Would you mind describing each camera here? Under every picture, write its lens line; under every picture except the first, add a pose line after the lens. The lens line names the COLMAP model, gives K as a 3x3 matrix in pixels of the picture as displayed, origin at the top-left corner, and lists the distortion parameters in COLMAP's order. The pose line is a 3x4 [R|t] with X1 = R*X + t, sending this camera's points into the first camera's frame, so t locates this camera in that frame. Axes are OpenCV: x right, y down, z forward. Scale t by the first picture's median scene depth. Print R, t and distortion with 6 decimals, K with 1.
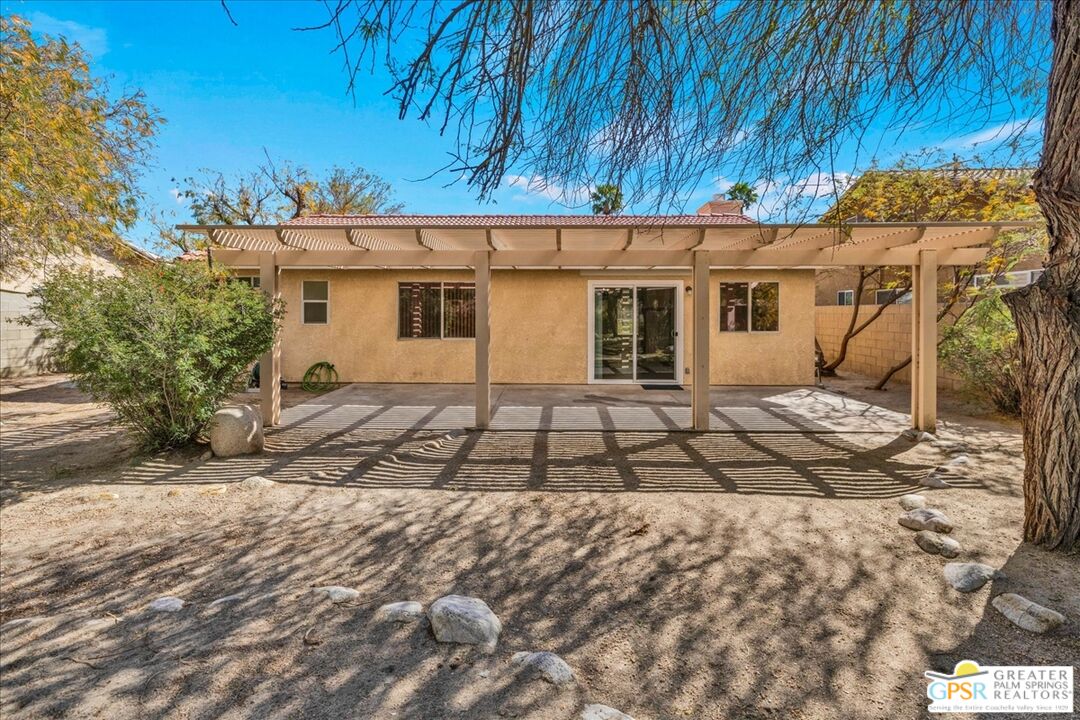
lens RADIAL K [[488.5, 0, 548.2], [0, 488.5, 321.9], [0, 0, 1]] dist [0.008158, -0.000517]
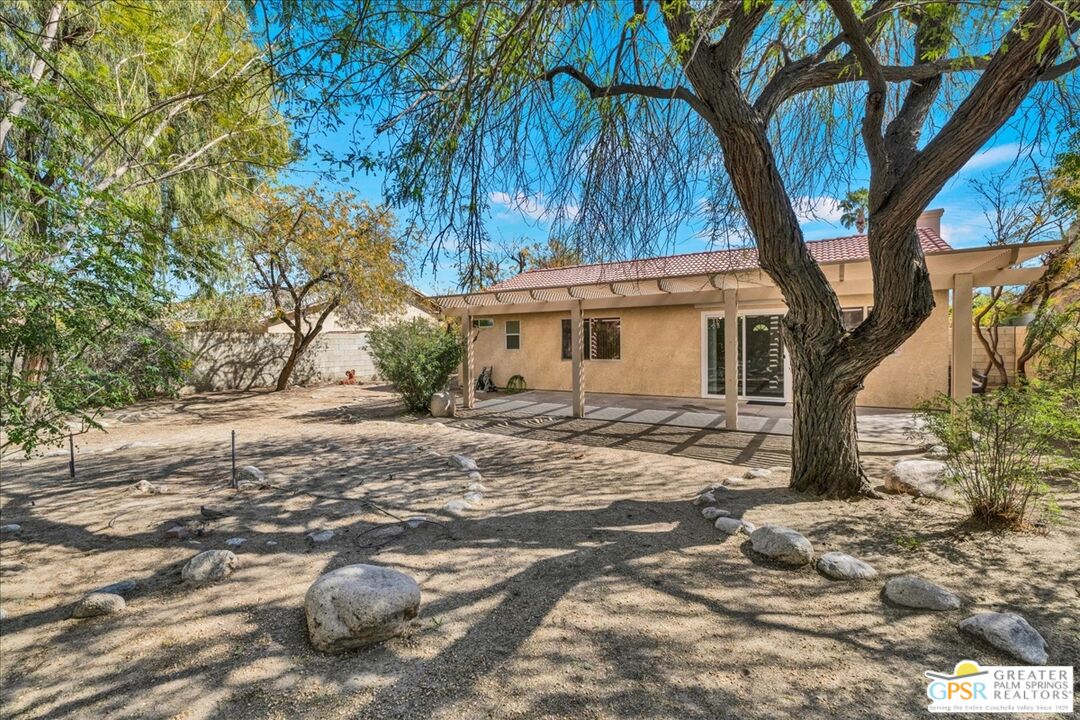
lens RADIAL K [[488.5, 0, 542.3], [0, 488.5, 359.6], [0, 0, 1]] dist [0.008158, -0.000517]
pose [[0.858044, 0.004056, -0.513560, 0.374025], [0.007707, 0.999755, 0.020773, 0.004263], [0.513518, -0.021783, 0.857802, -0.240783]]
